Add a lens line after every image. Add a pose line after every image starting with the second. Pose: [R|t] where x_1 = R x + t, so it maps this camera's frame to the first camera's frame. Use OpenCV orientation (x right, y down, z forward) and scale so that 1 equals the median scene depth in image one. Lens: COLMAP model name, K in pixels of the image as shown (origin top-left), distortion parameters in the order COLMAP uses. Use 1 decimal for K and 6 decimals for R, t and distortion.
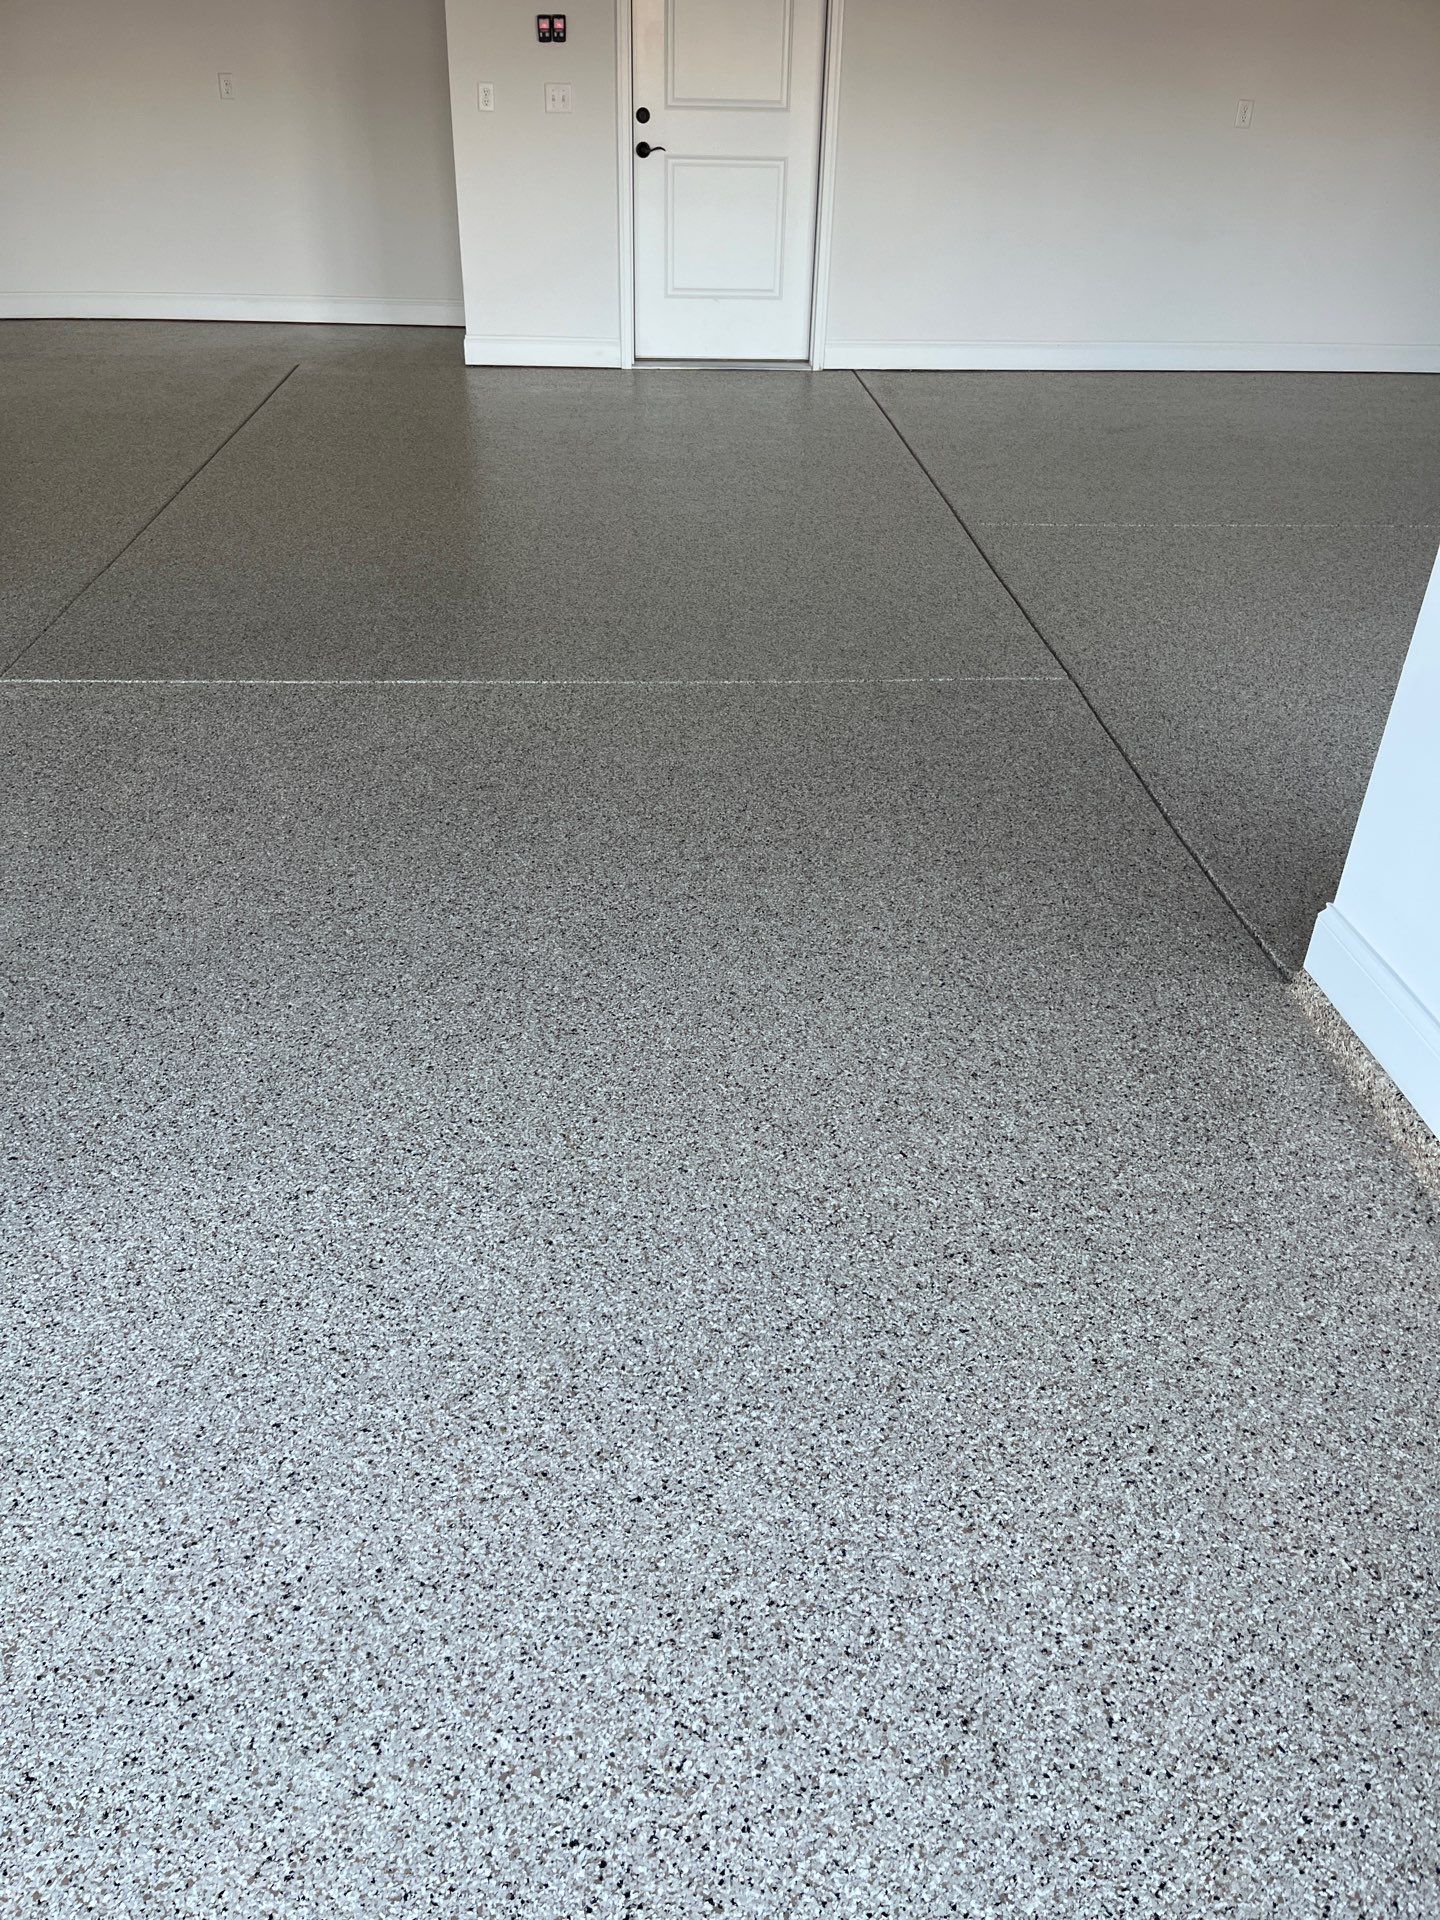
lens RADIAL K [[1482.8, 0, 733.0], [0, 1482.8, 961.0], [0, 0, 1]] dist [0.043478, -0.052624]
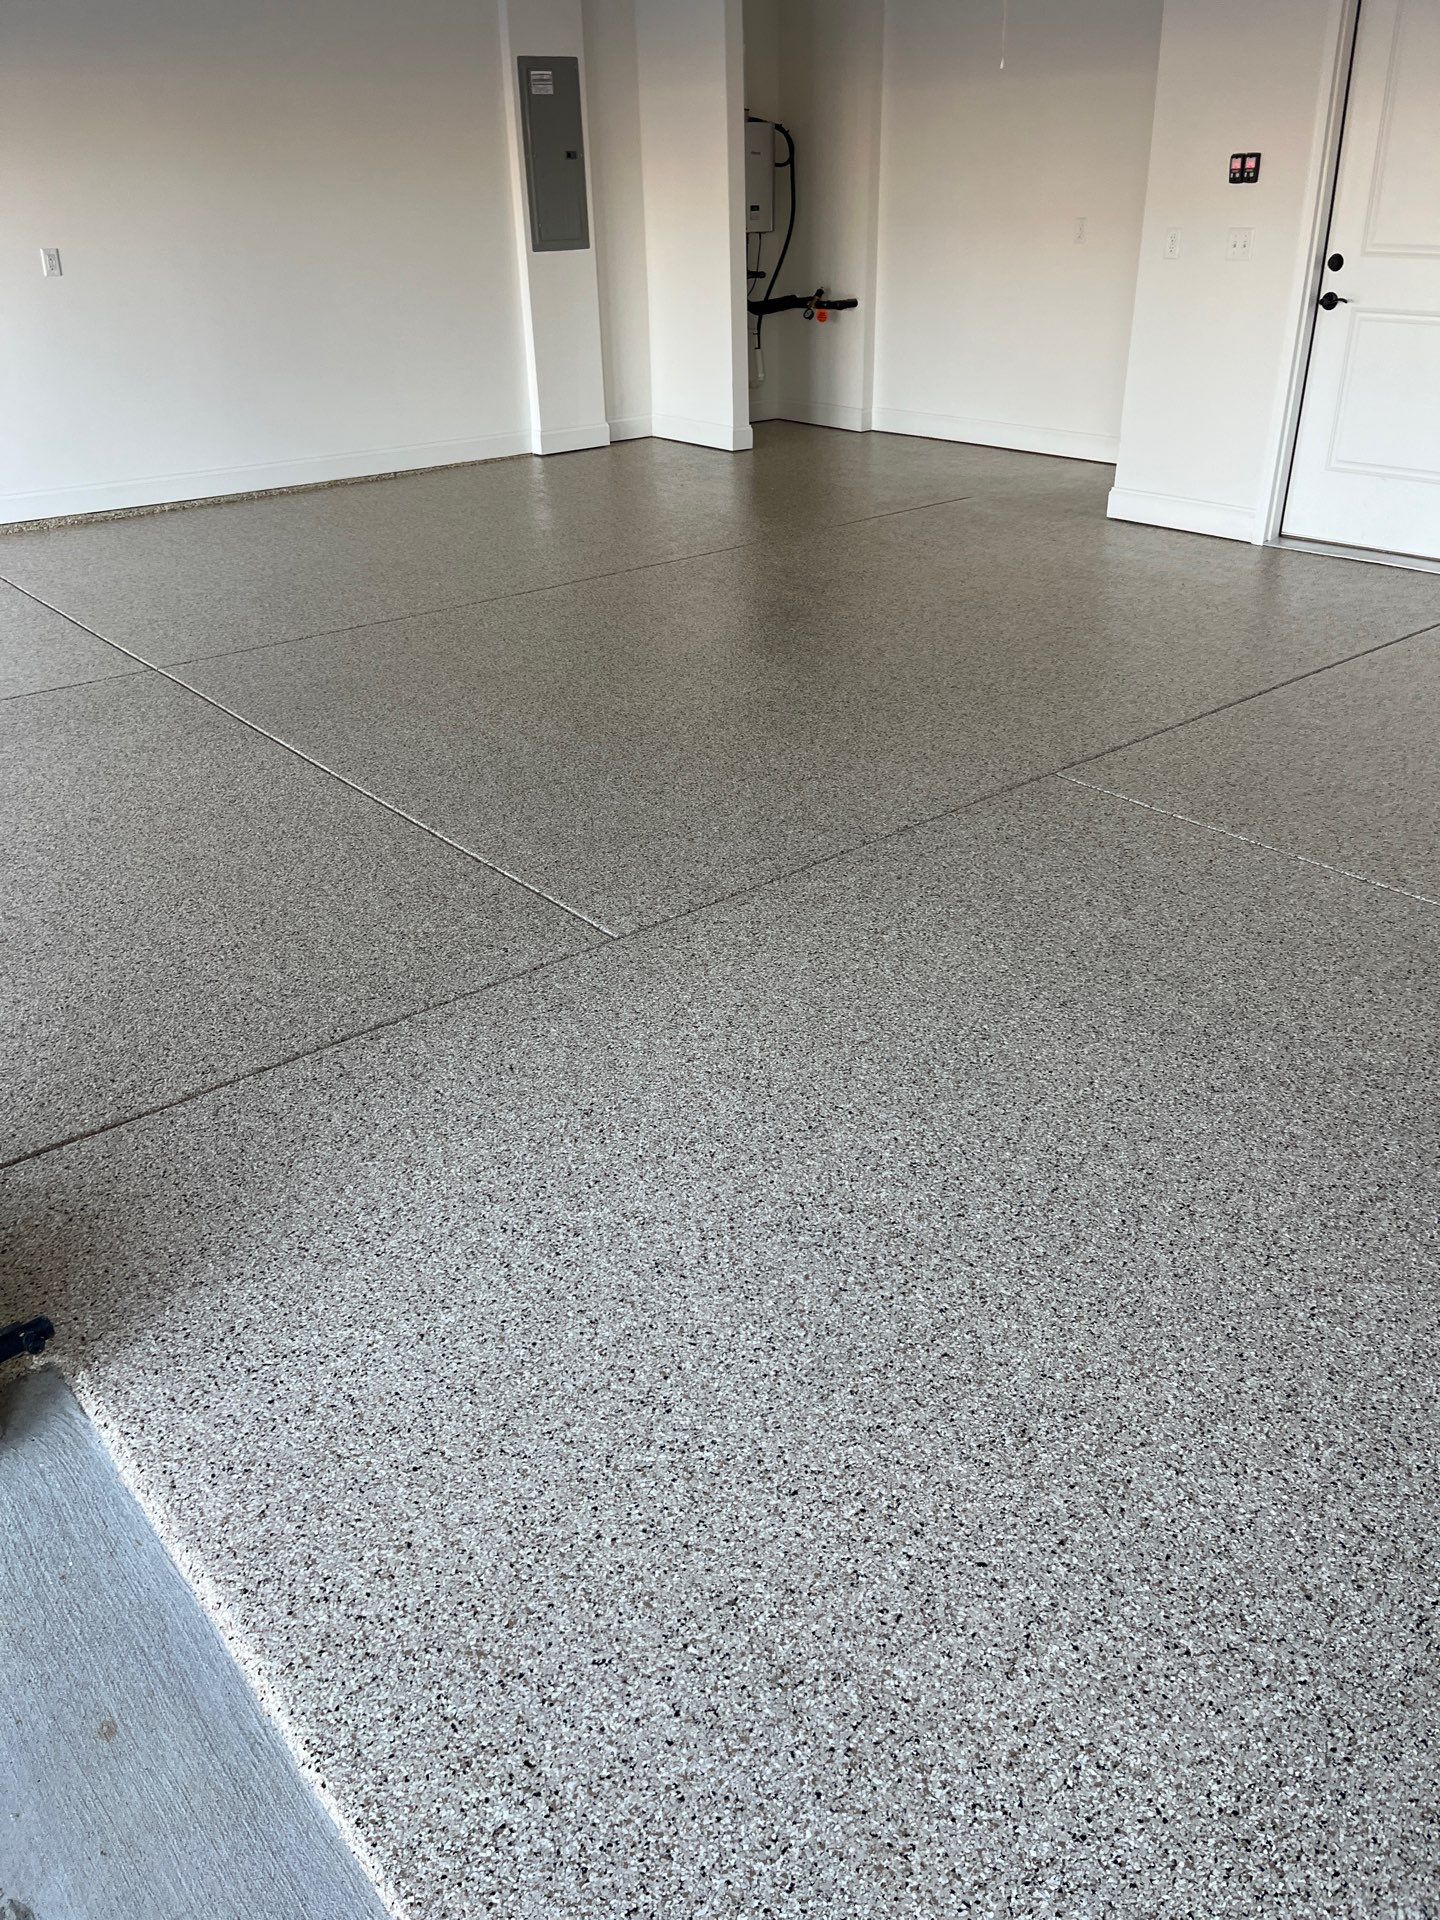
lens RADIAL K [[1482.8, 0, 733.0], [0, 1482.8, 961.0], [0, 0, 1]] dist [0.043478, -0.052624]
pose [[0.575104, 0.348895, -0.739951, 0.524448], [-0.398991, 0.909250, 0.118618, -0.180296], [0.714186, 0.227016, 0.662119, 0.303081]]
